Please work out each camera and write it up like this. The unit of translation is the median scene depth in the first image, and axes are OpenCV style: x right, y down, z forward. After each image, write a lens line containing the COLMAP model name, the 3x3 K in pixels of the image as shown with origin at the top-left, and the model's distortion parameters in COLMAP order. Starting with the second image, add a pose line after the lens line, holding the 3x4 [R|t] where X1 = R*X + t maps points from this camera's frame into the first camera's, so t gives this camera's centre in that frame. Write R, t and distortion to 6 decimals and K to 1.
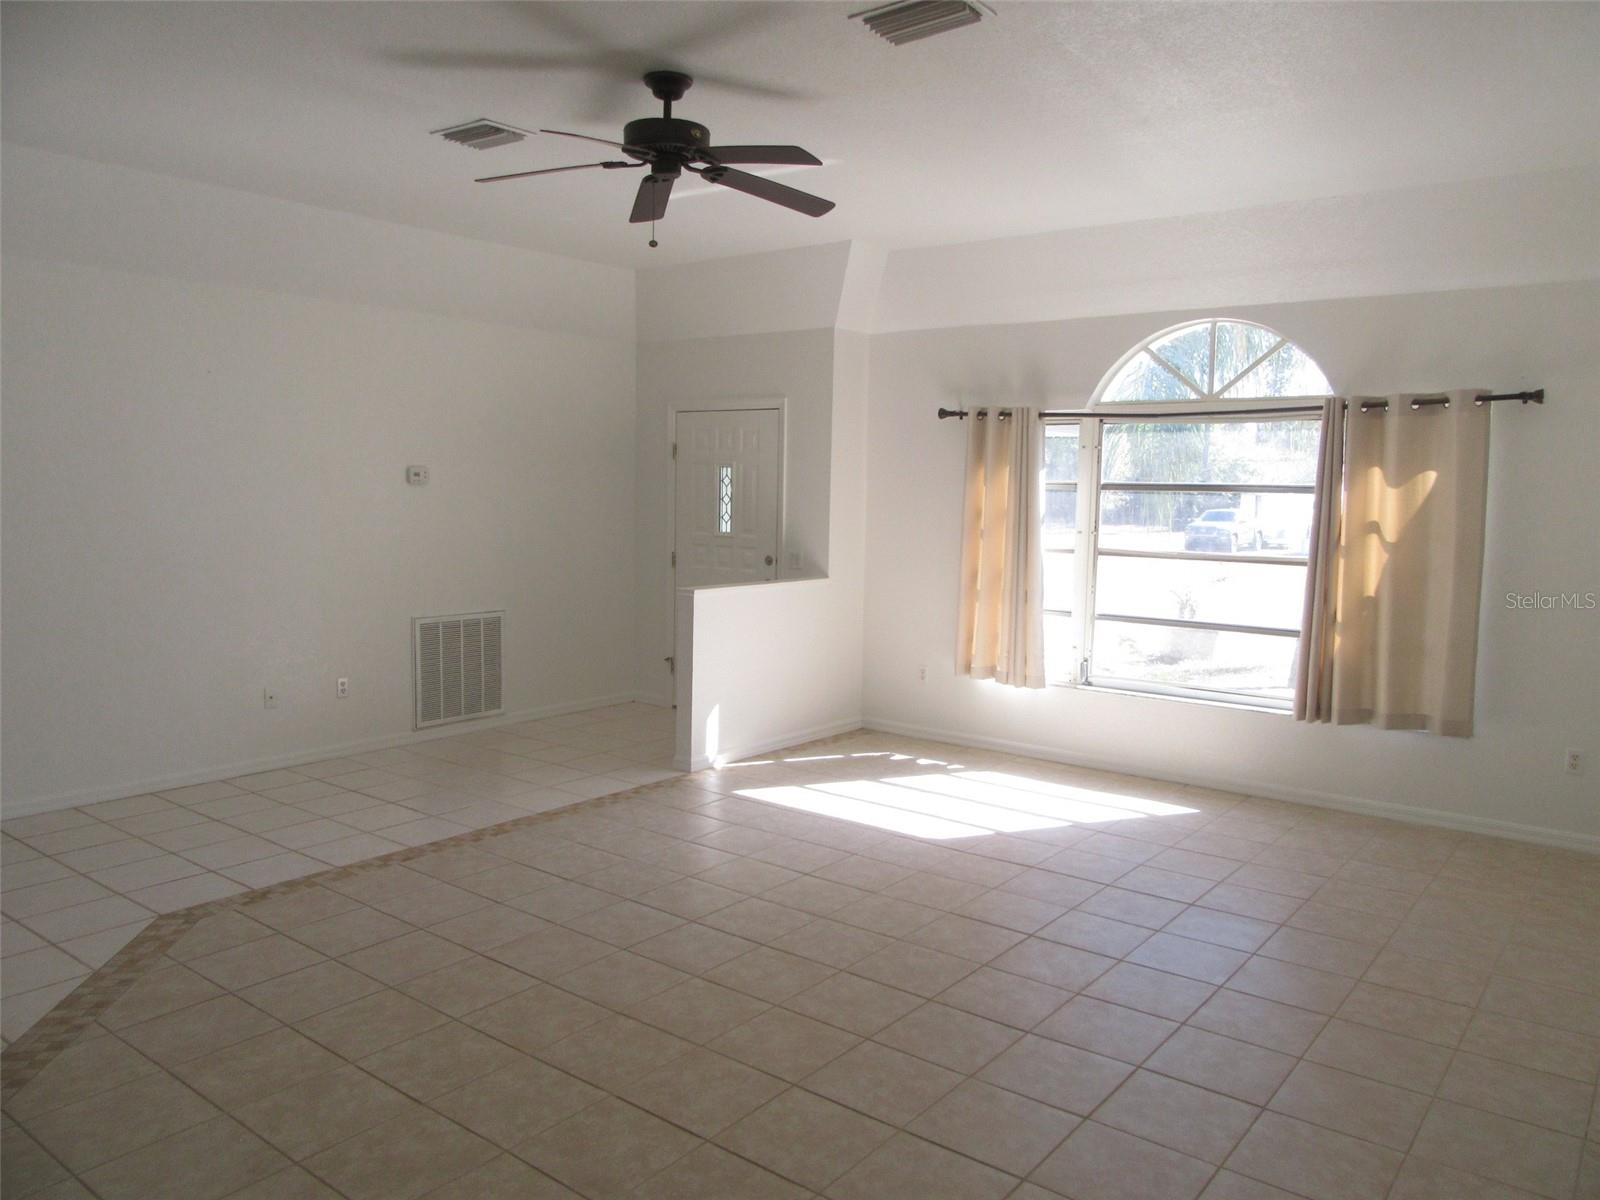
lens RADIAL K [[1171.3, 0, 801.9], [0, 1171.3, 589.2], [0, 0, 1]] dist [-0.008443, 0.025180]
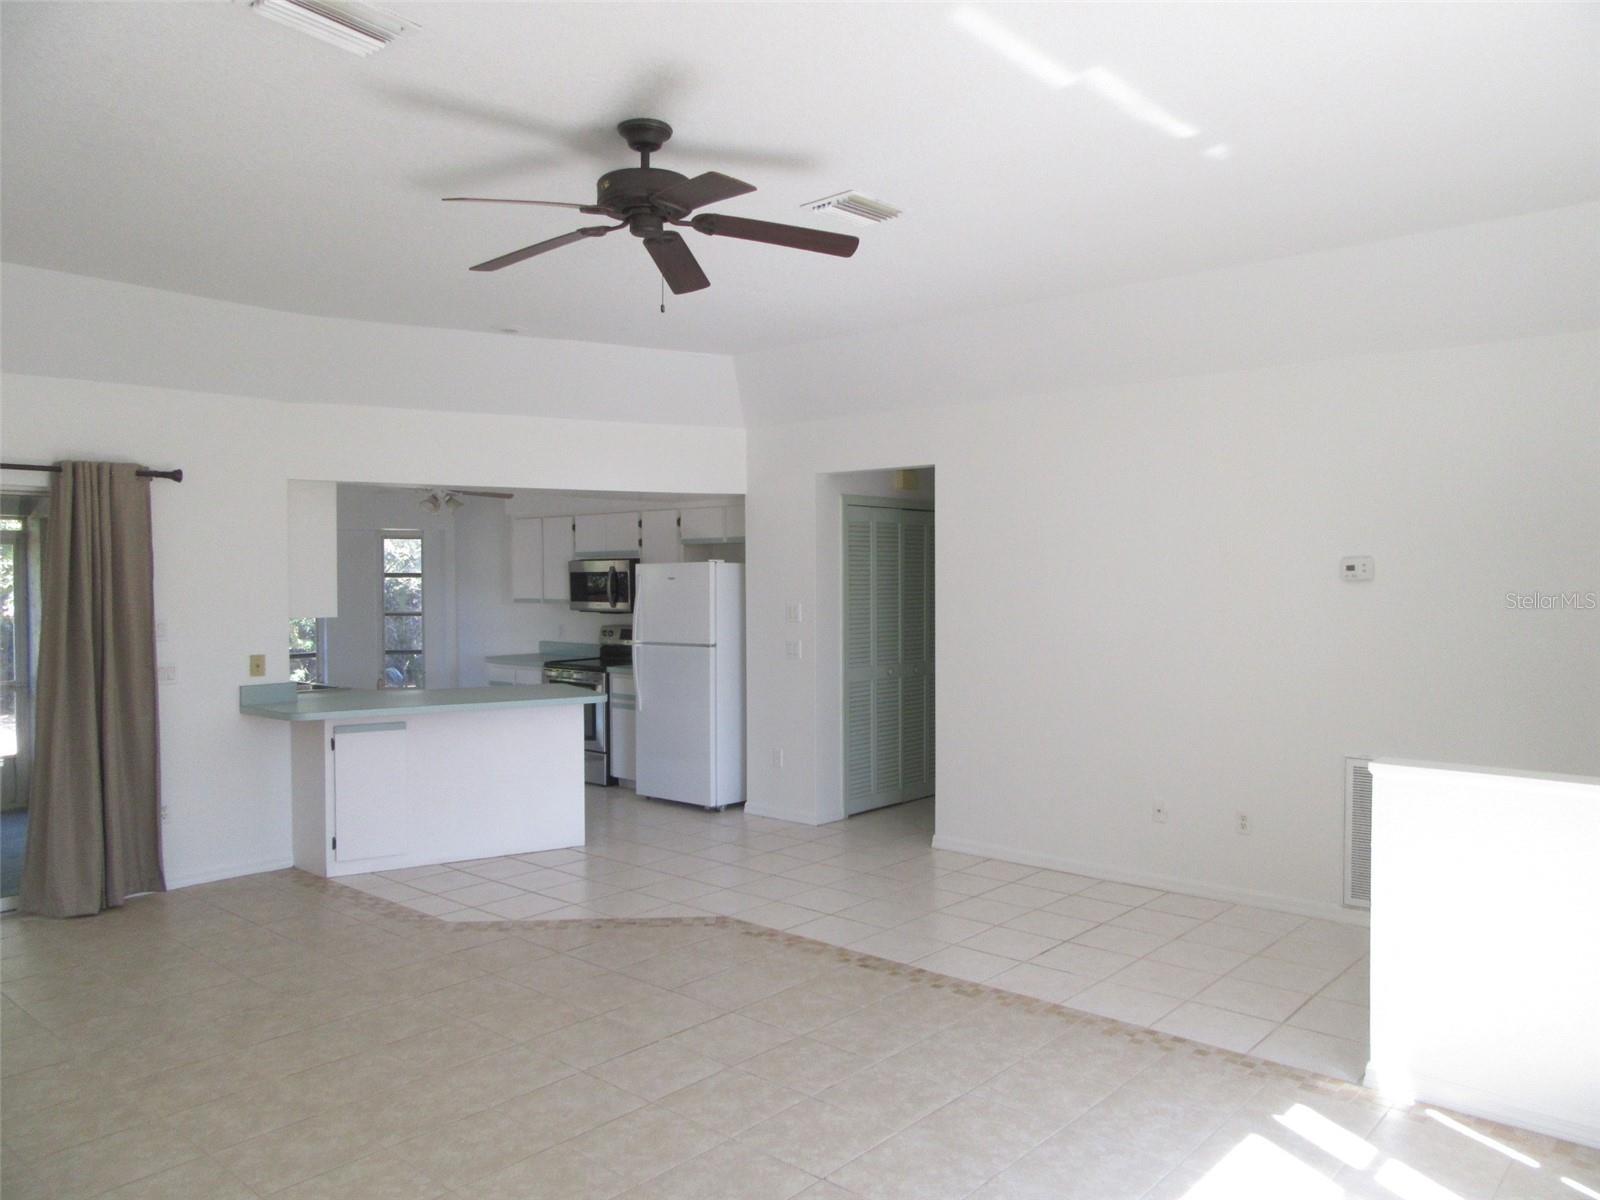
lens RADIAL K [[1171.3, 0, 795.1], [0, 1171.3, 614.9], [0, 0, 1]] dist [-0.008443, 0.025180]
pose [[-0.064087, 0.017757, -0.997786, 0.662356], [-0.086750, 0.995958, 0.023296, -0.079173], [0.994167, 0.088051, -0.062287, 1.041278]]
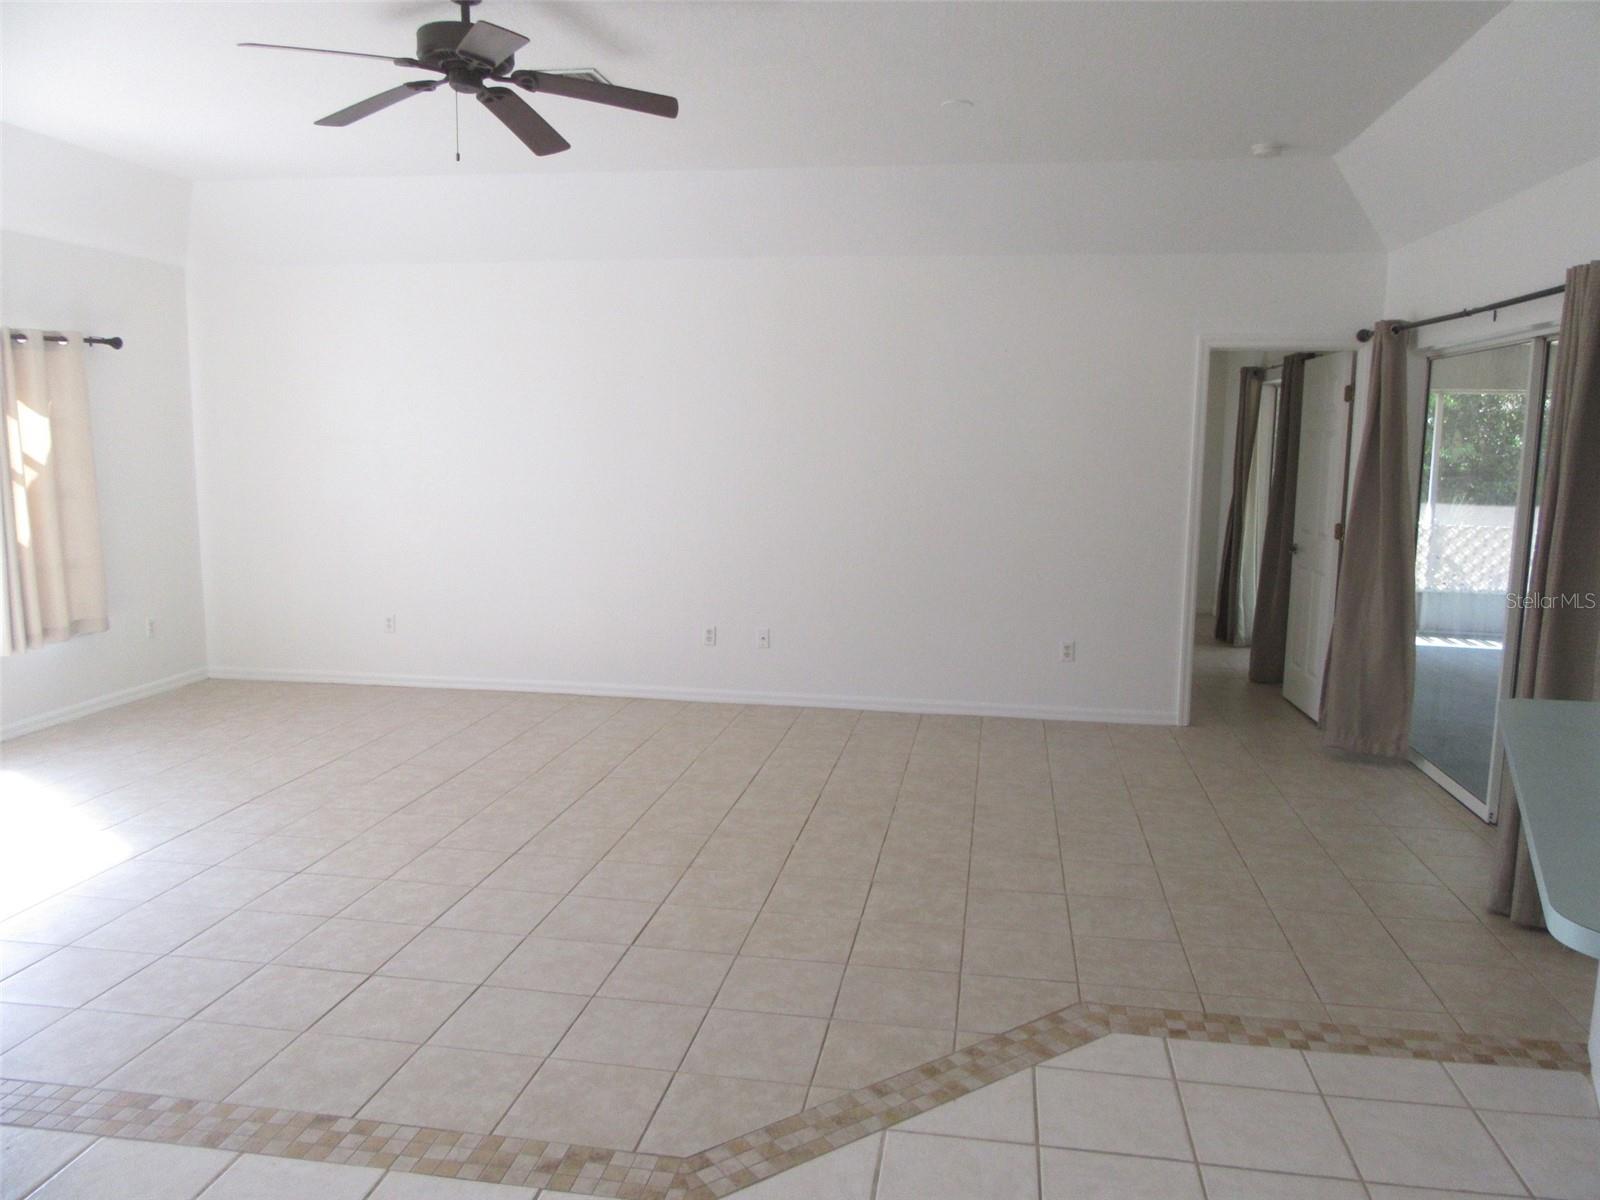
lens RADIAL K [[1171.3, 0, 807.6], [0, 1171.3, 600.5], [0, 0, 1]] dist [-0.008443, 0.025180]
pose [[-0.479681, -0.144062, 0.865536, -0.943593], [0.061767, 0.978439, 0.197085, -0.108415], [-0.875266, 0.148000, -0.460440, 1.084285]]
